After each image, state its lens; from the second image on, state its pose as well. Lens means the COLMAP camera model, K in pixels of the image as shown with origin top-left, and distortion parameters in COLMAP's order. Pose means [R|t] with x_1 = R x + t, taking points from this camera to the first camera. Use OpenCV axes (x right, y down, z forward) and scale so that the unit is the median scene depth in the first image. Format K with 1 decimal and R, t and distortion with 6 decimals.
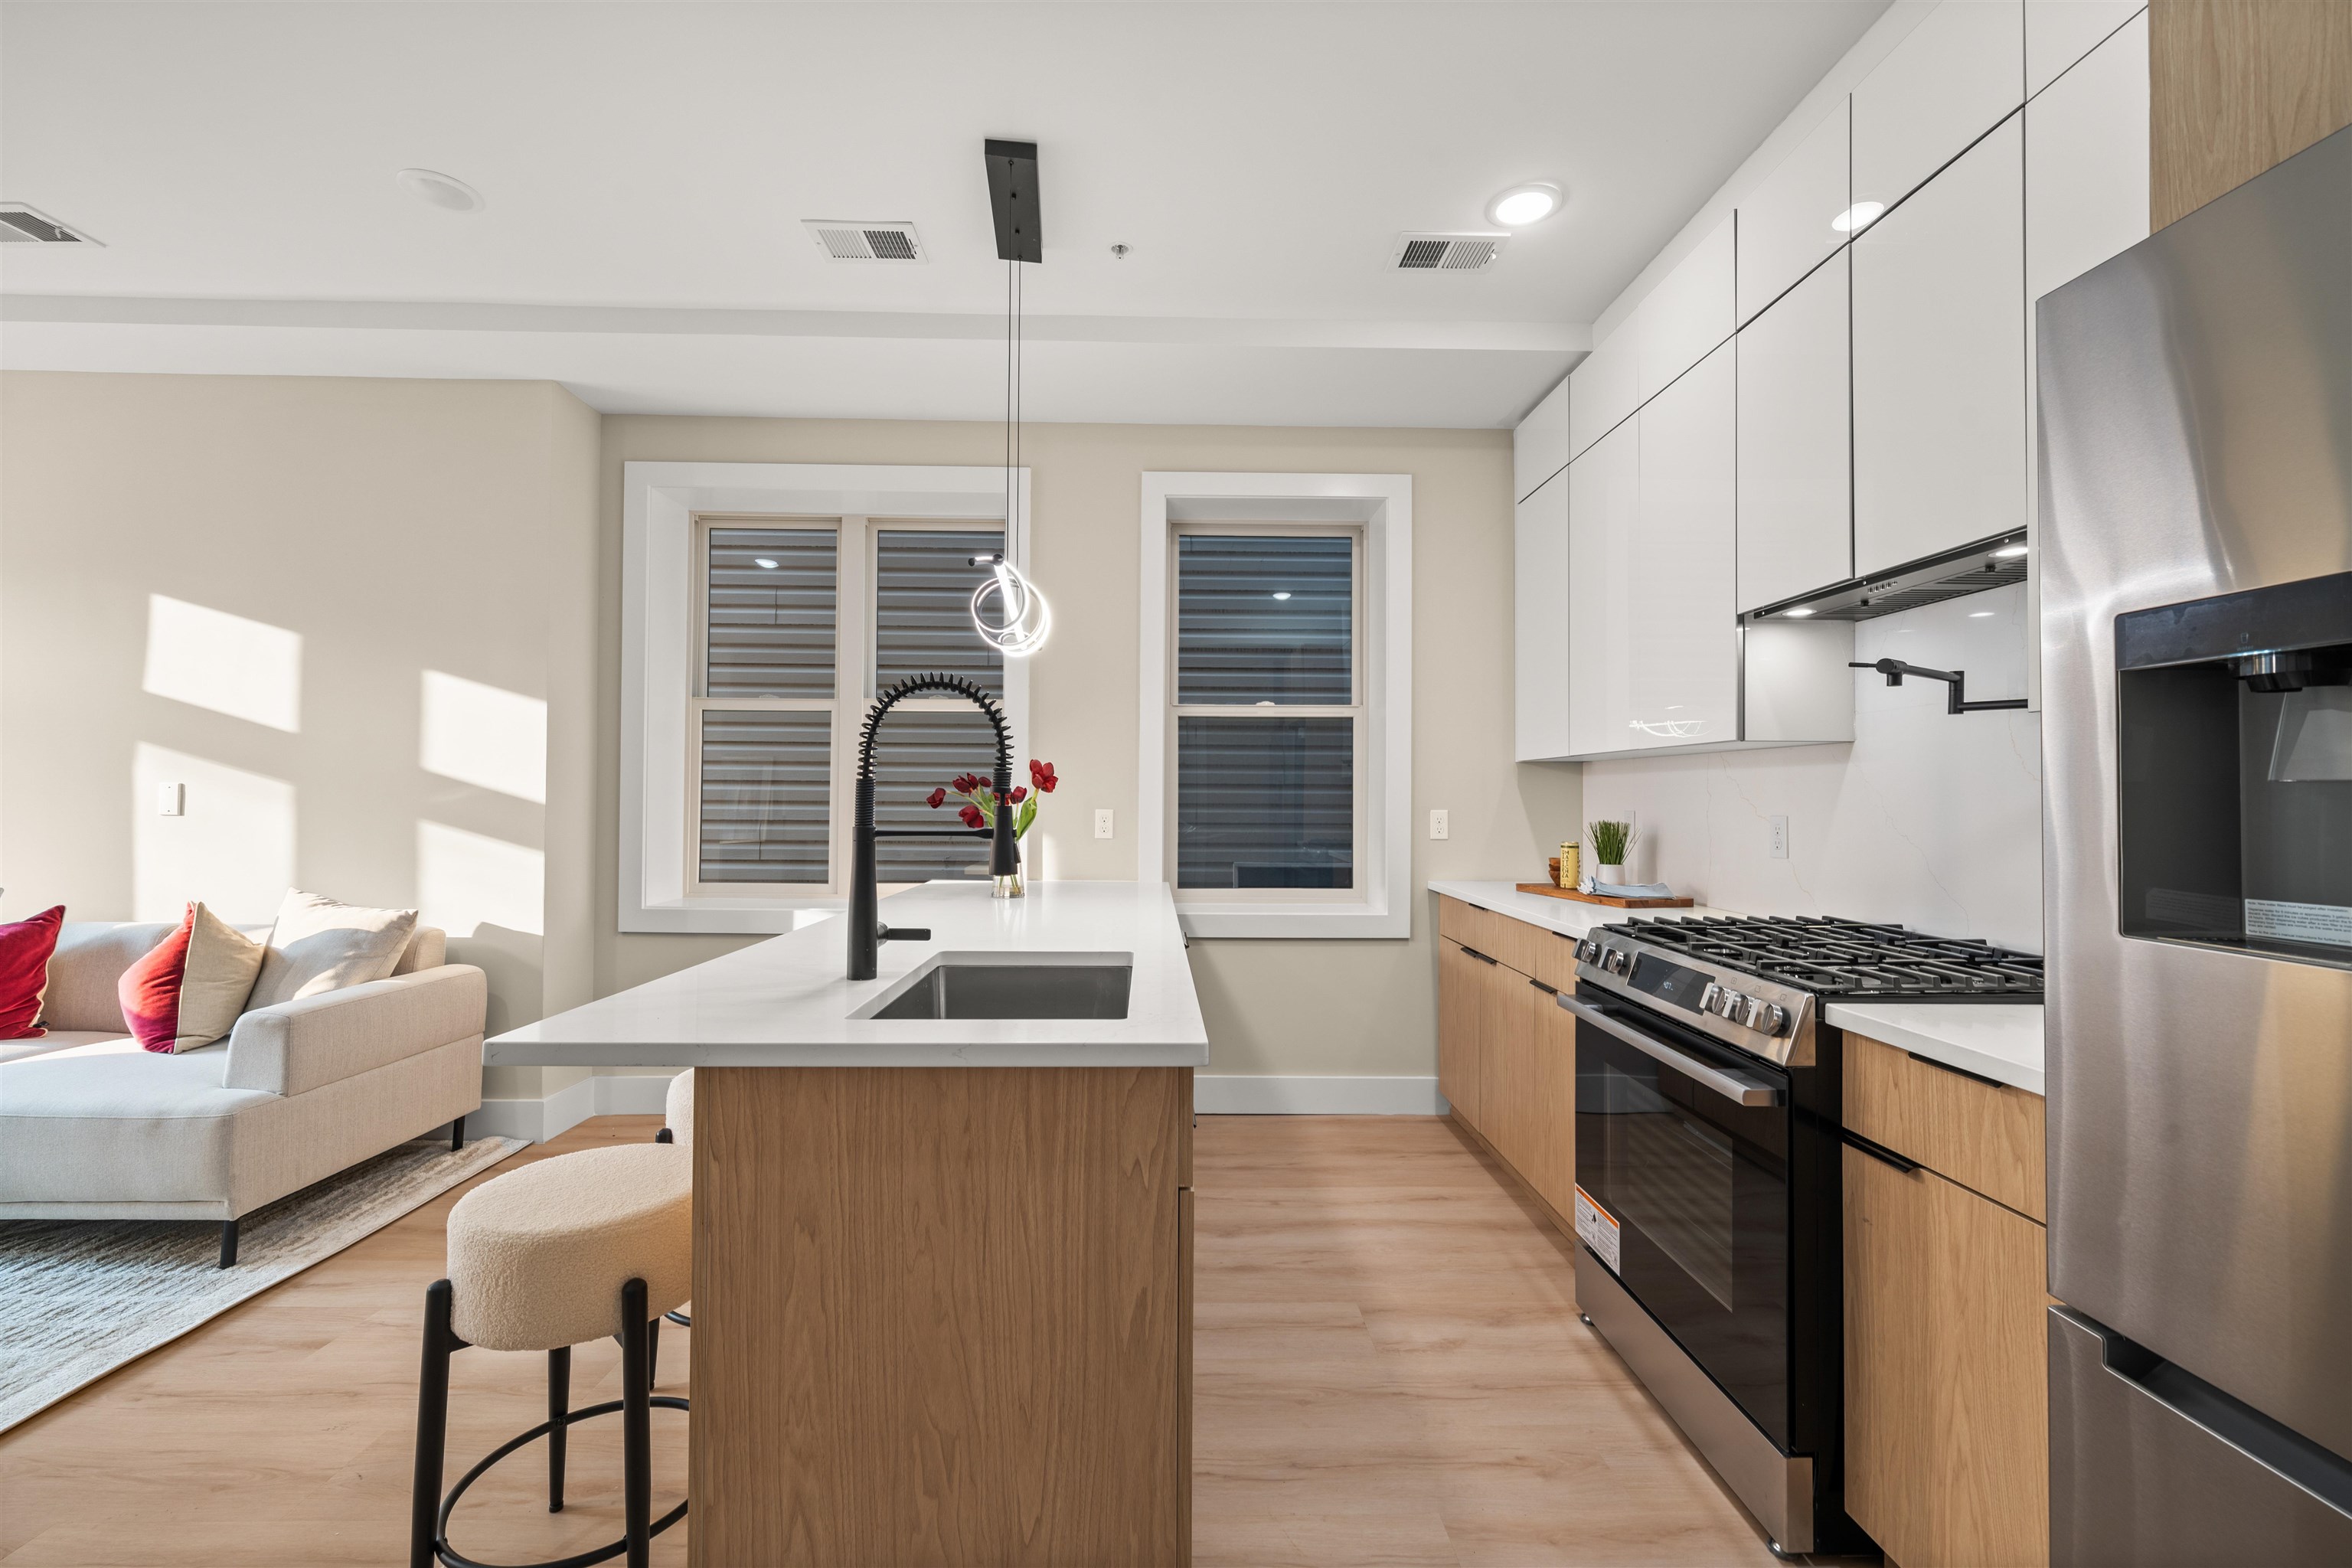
lens RADIAL K [[952.4, 0, 1170.8], [0, 952.4, 780.9], [0, 0, 1]] dist [-0.000264, -0.000069]
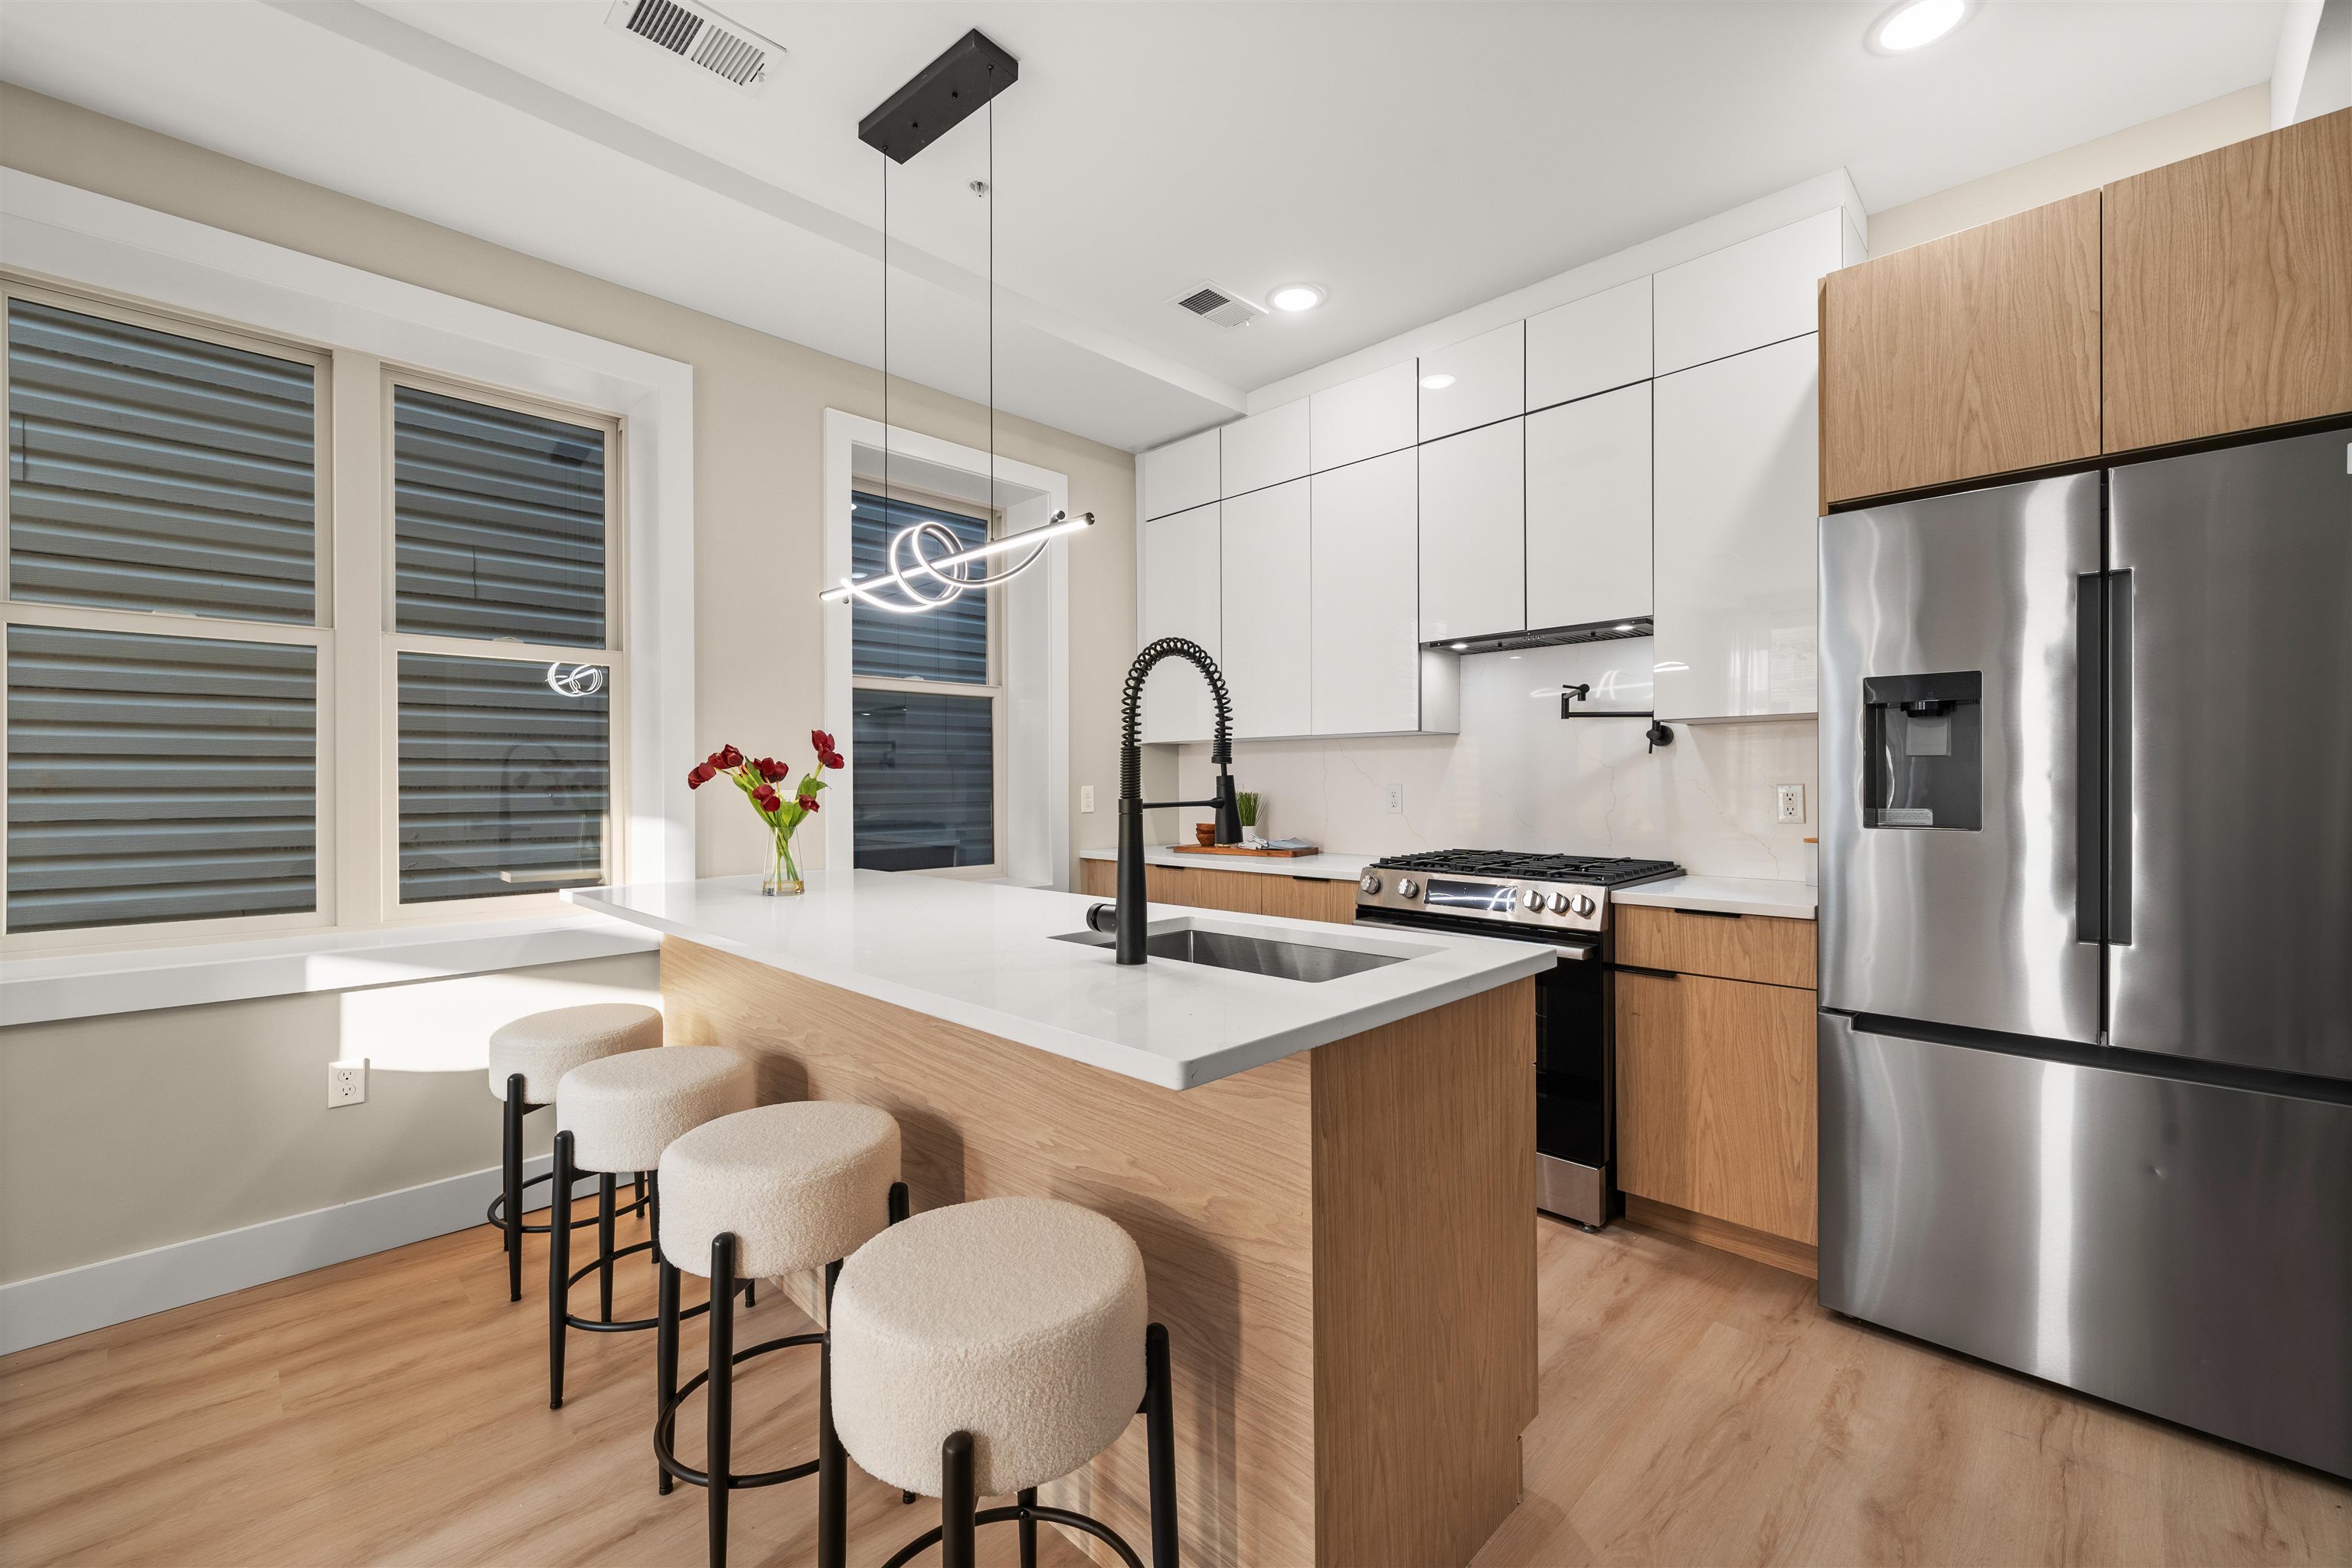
lens RADIAL K [[952.4, 0, 1170.8], [0, 952.4, 780.9], [0, 0, 1]] dist [-0.000264, -0.000069]
pose [[0.721348, -0.008510, 0.692521, -0.615297], [-0.002604, 0.999884, 0.015000, 0.011238], [-0.692568, -0.012623, 0.721242, 0.203437]]
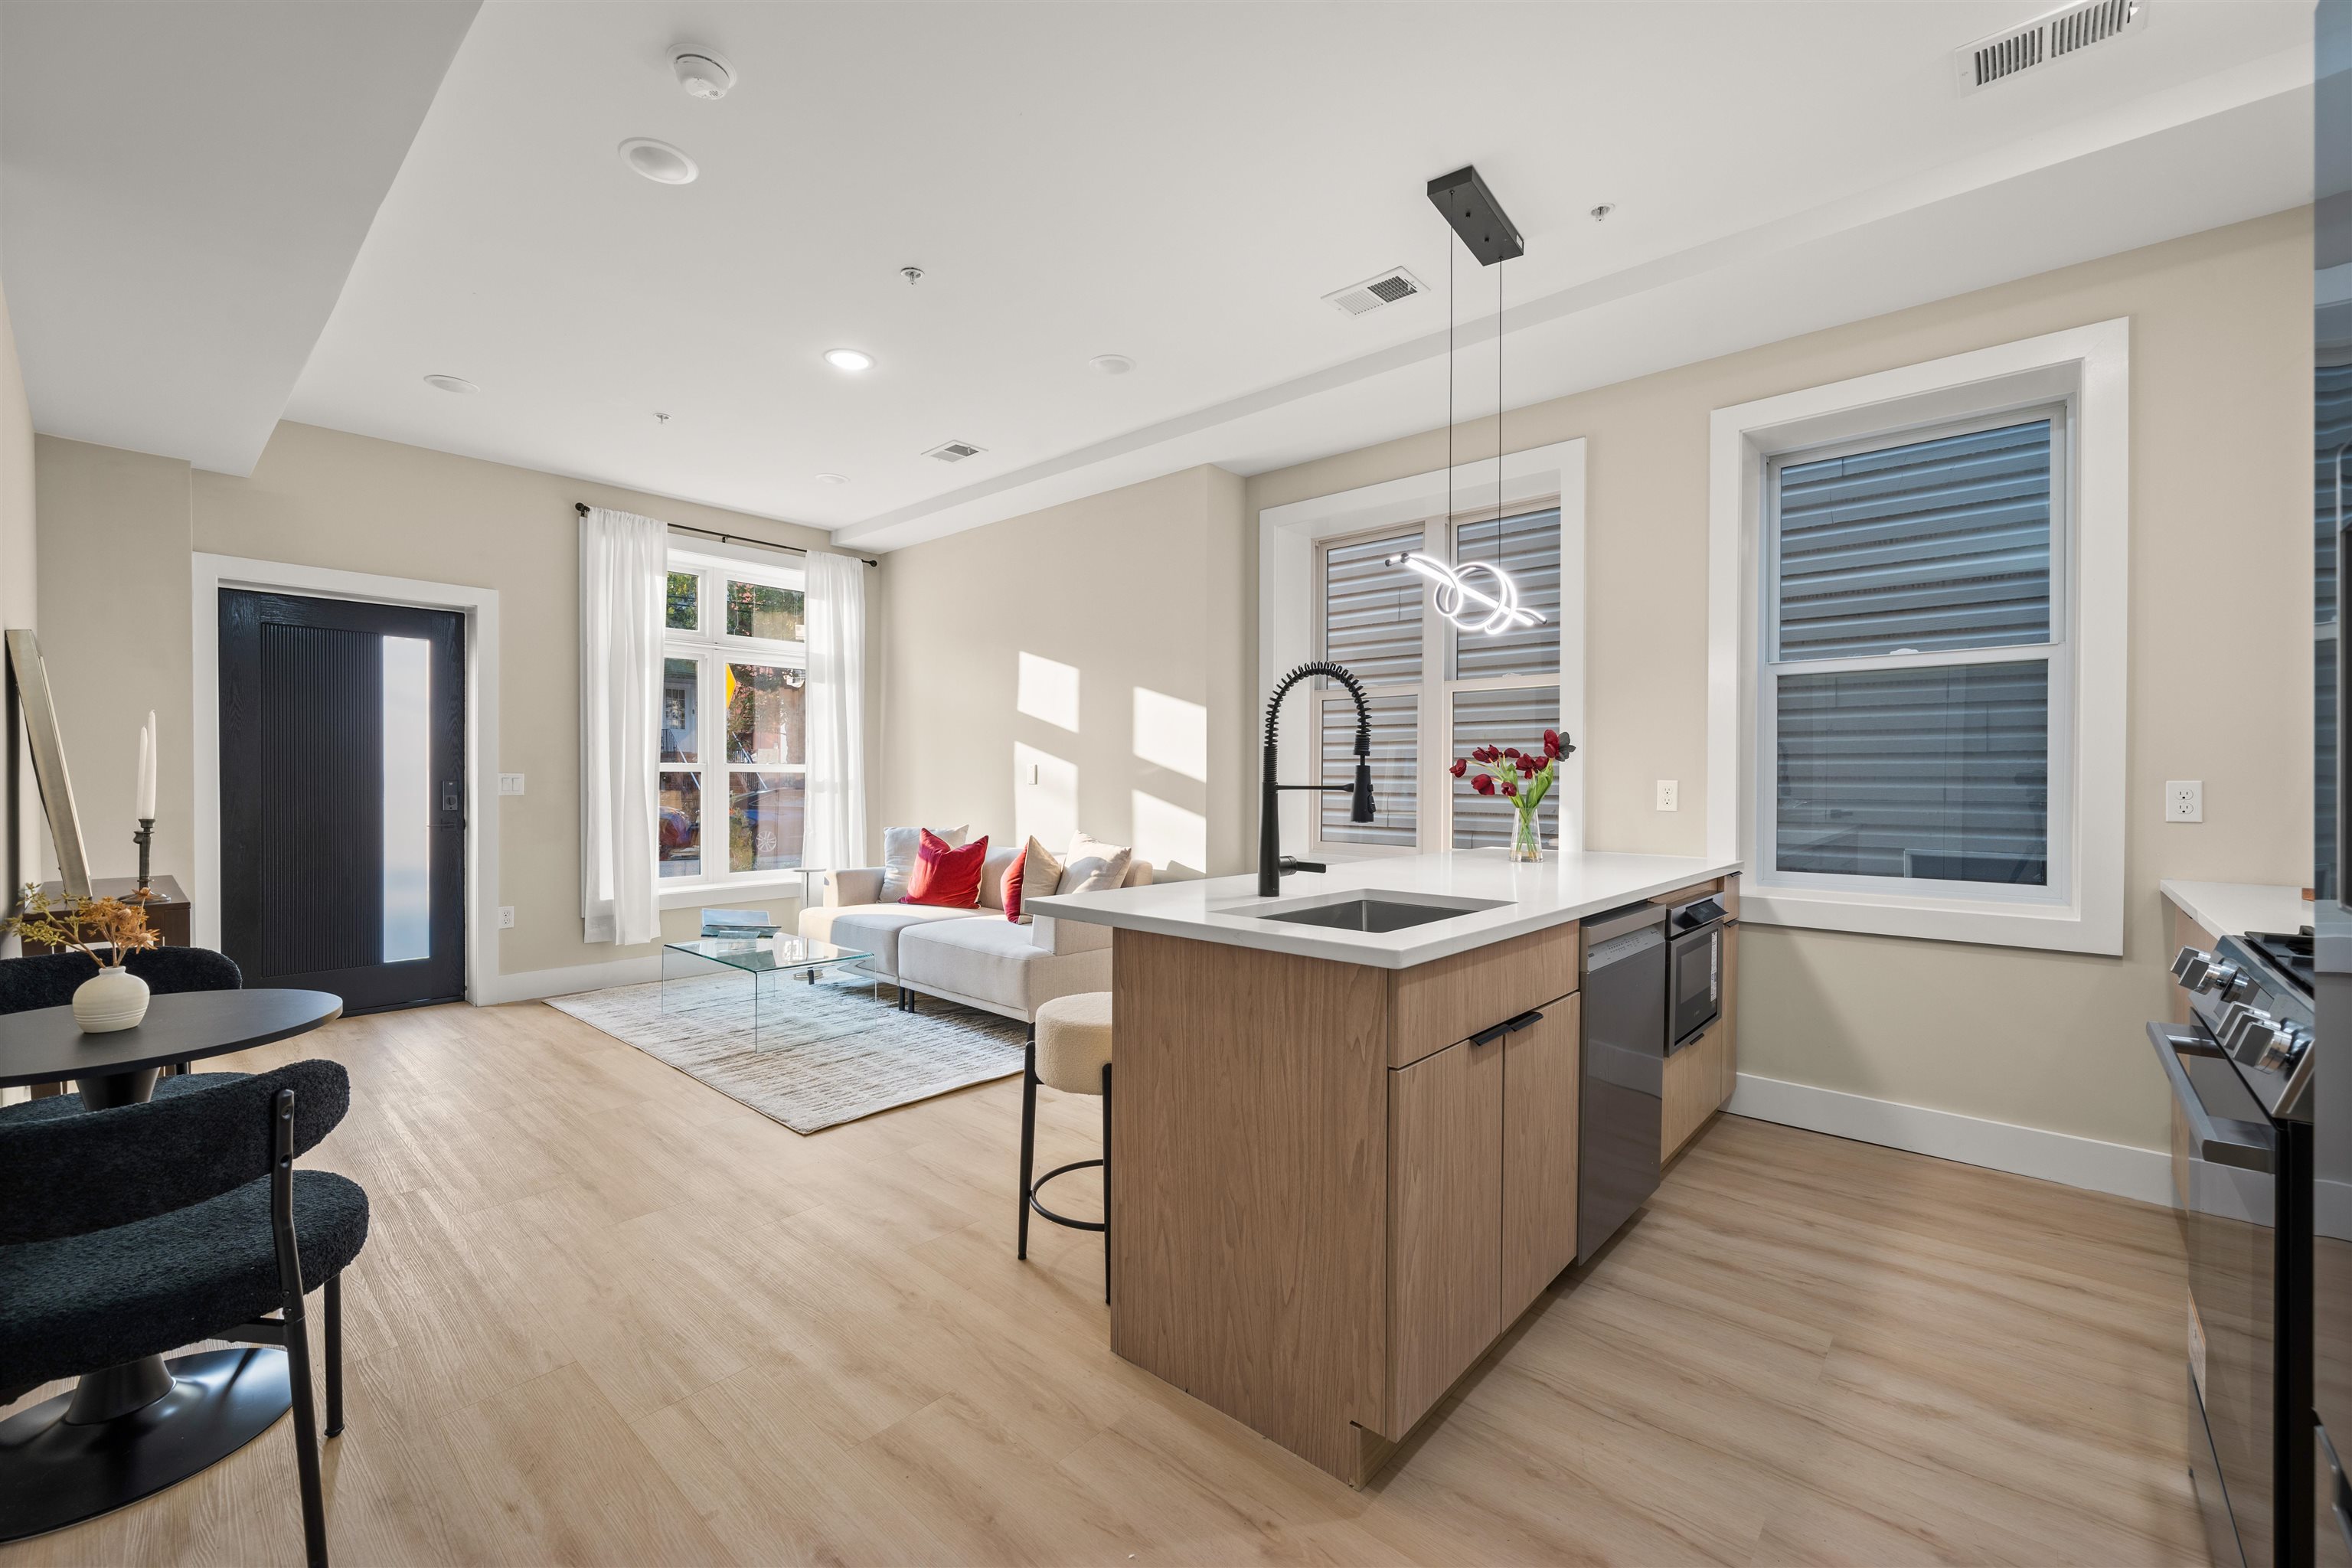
lens RADIAL K [[952.4, 0, 1170.8], [0, 952.4, 780.9], [0, 0, 1]] dist [-0.000264, -0.000069]
pose [[0.730355, -0.001496, -0.683066, 0.320960], [0.012780, 0.999852, 0.011475, 0.019261], [0.682948, -0.017111, 0.730267, -0.043179]]
